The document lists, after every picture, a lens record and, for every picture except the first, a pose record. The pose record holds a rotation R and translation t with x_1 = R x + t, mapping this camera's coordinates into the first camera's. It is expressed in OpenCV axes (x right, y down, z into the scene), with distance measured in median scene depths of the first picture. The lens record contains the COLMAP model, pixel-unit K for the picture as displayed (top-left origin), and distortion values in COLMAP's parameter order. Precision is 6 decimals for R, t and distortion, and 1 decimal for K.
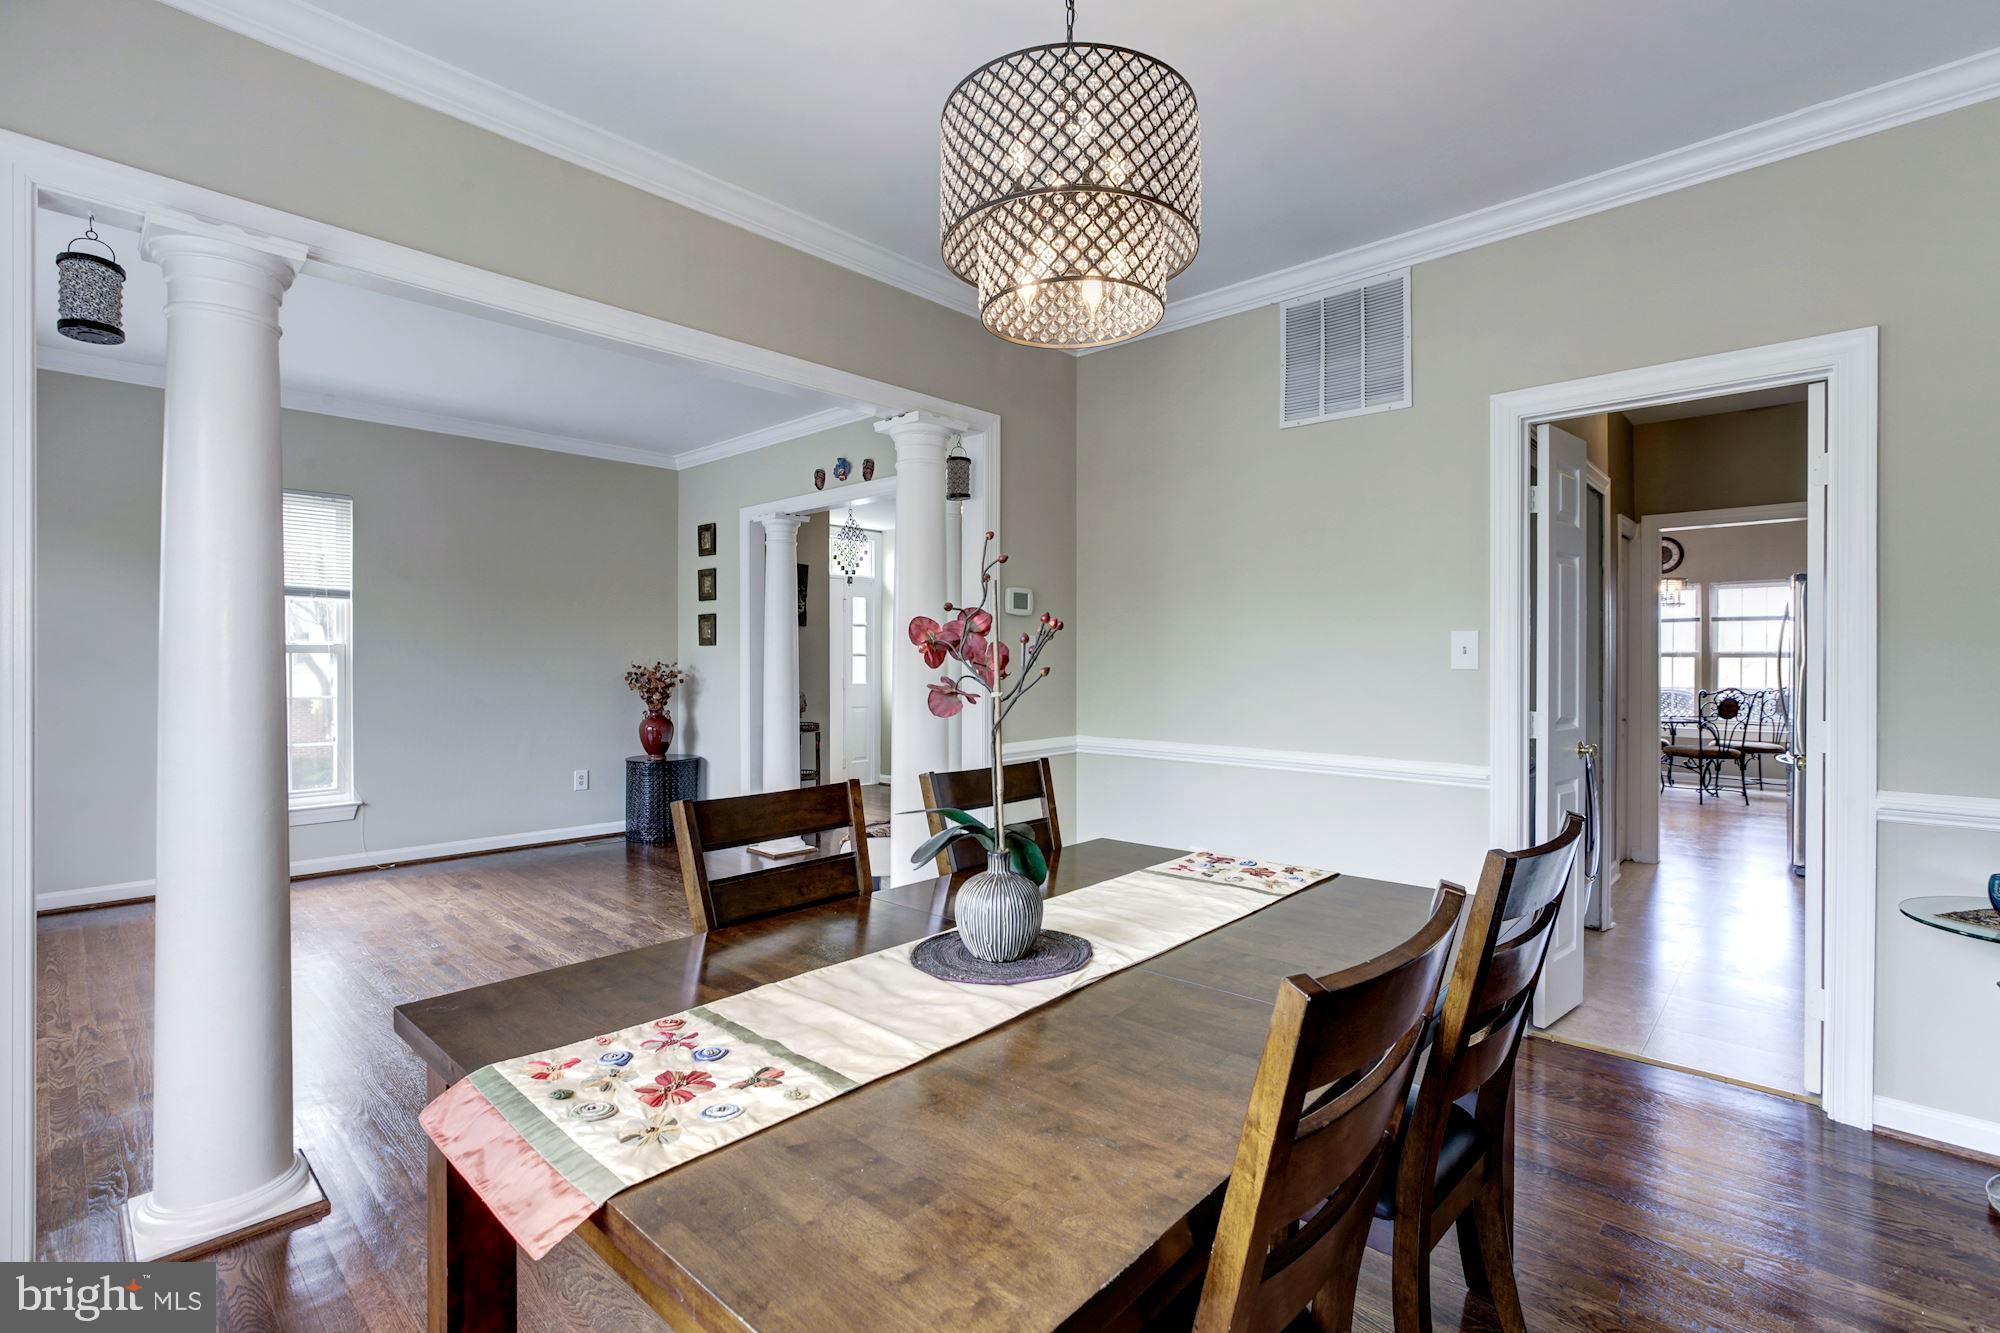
lens RADIAL K [[927.8, 0, 1000.0], [0, 927.8, 666.5], [0, 0, 1]] dist [-0.005744, -0.000196]
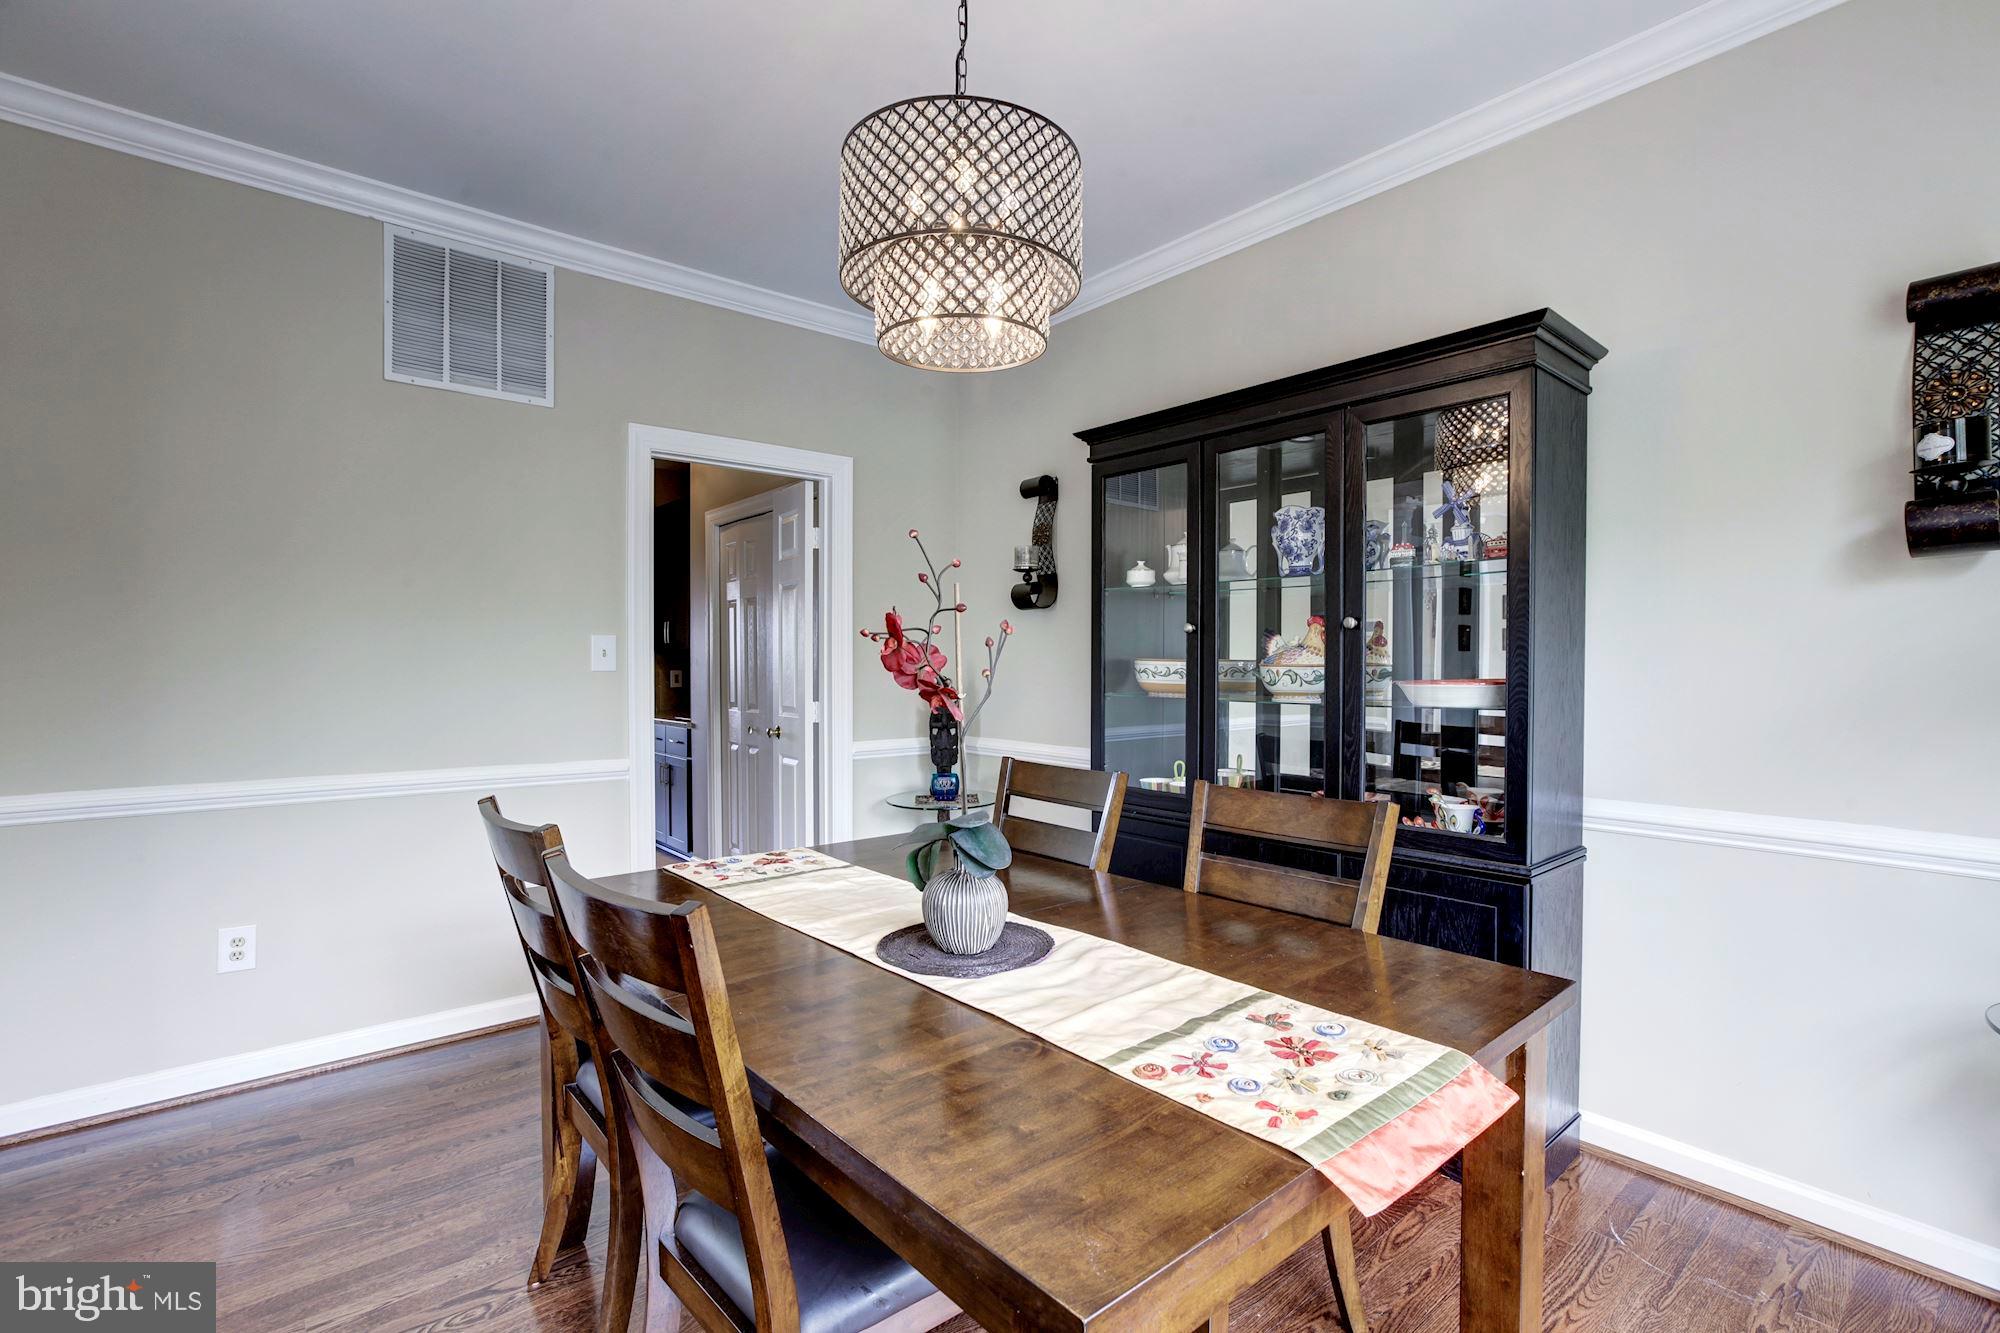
lens RADIAL K [[927.8, 0, 1008.6], [0, 927.8, 675.2], [0, 0, 1]] dist [-0.009687, 0.000753]
pose [[0.100074, -0.016222, 0.994848, -0.512785], [0.012809, 0.999805, 0.015015, -0.002415], [-0.994898, 0.011240, 0.100263, 0.430707]]
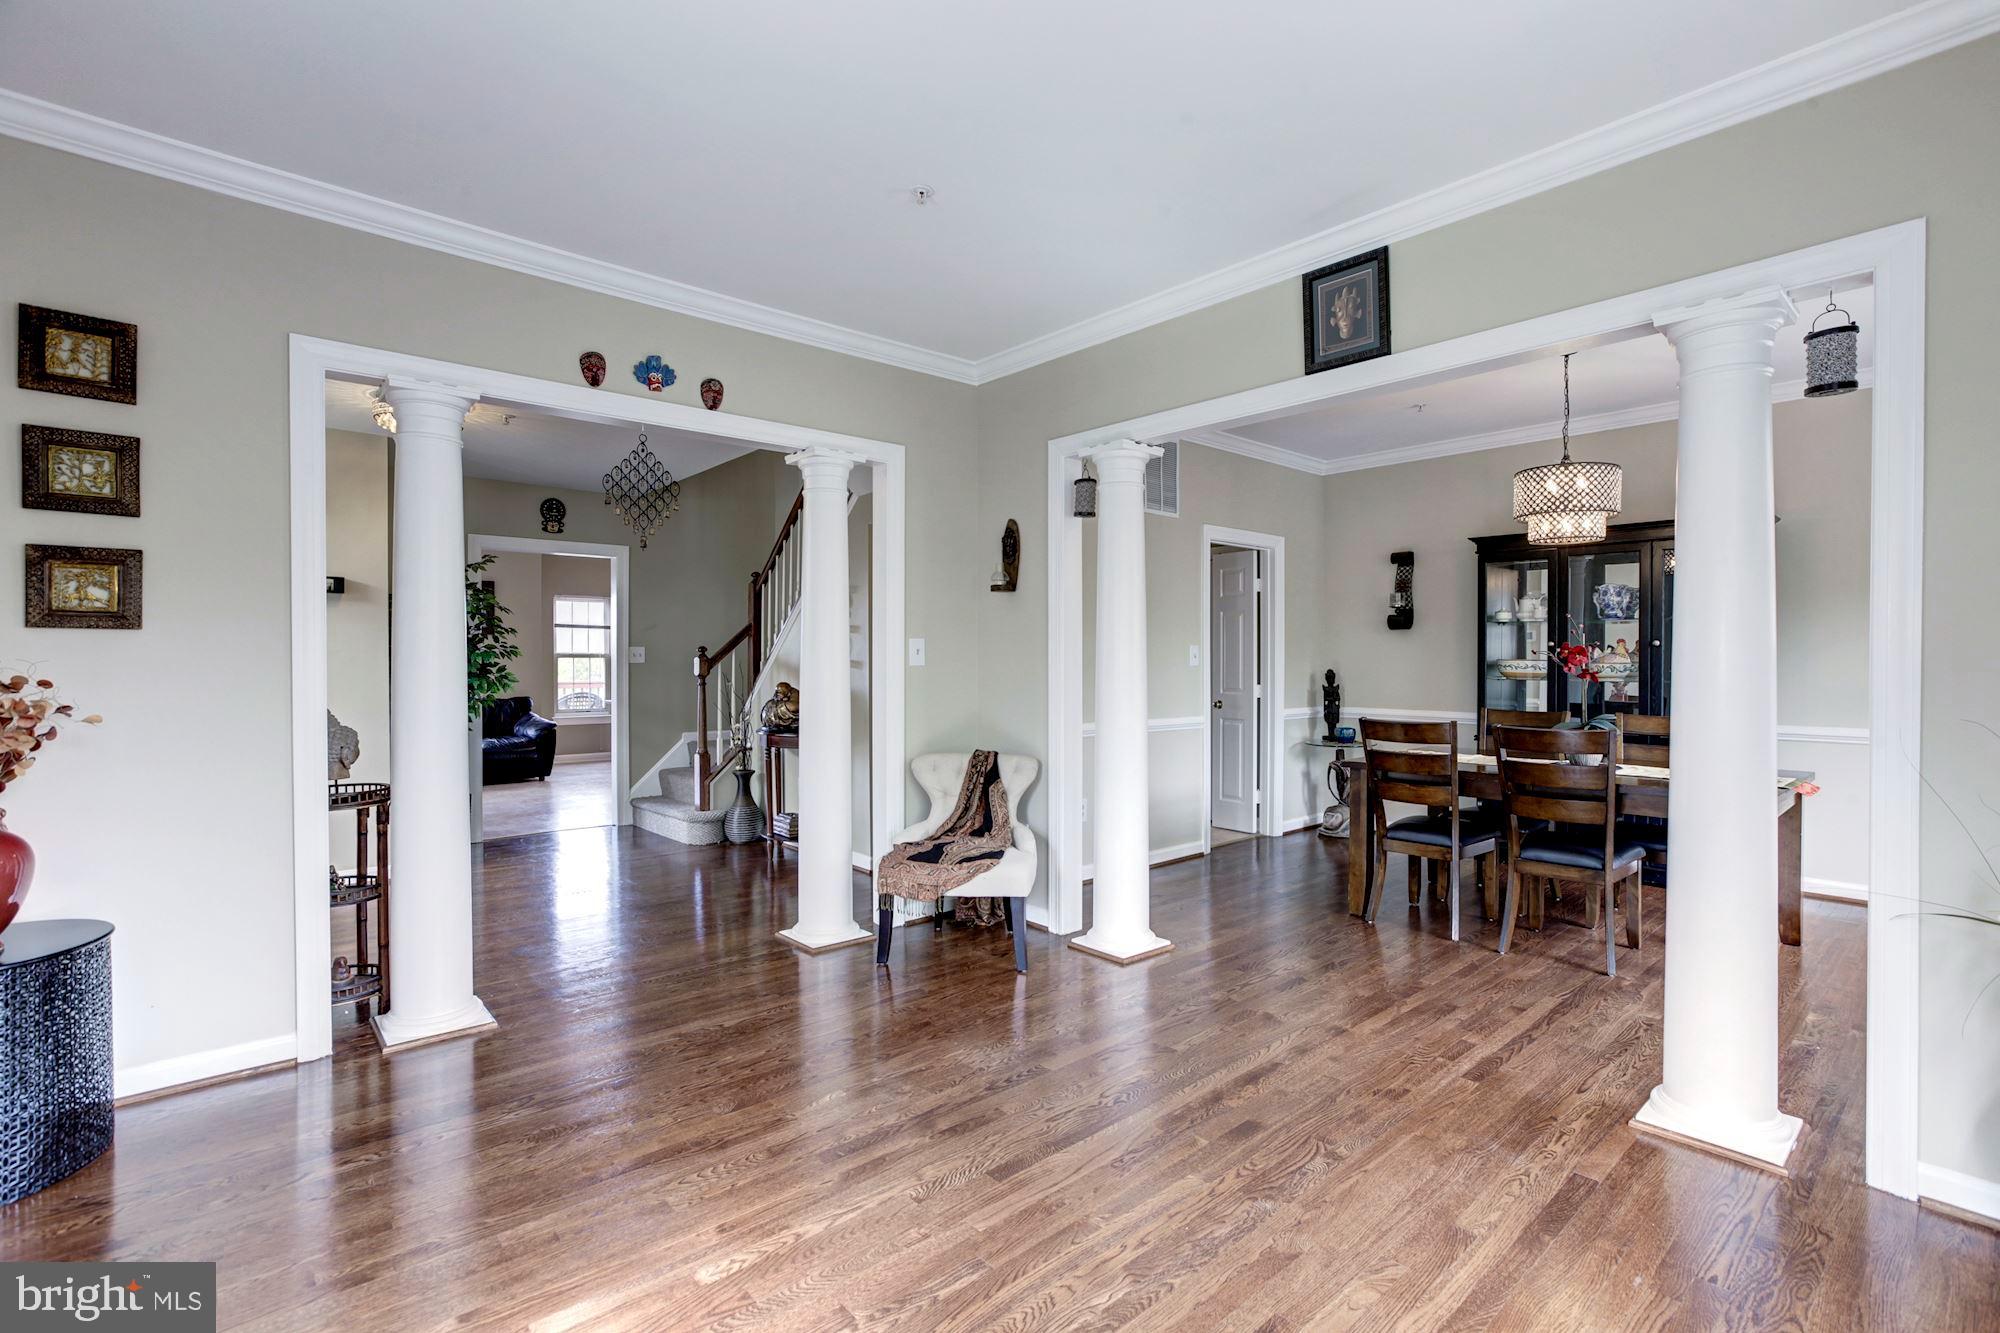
lens RADIAL K [[918.8, 0, 1009.9], [0, 918.8, 665.6], [0, 0, 1]] dist [-0.005148, 0.000471]
pose [[0.076599, -0.009655, 0.997015, -1.966660], [0.009006, 0.999919, 0.008992, -0.024227], [-0.997021, 0.008290, 0.076679, 1.726133]]
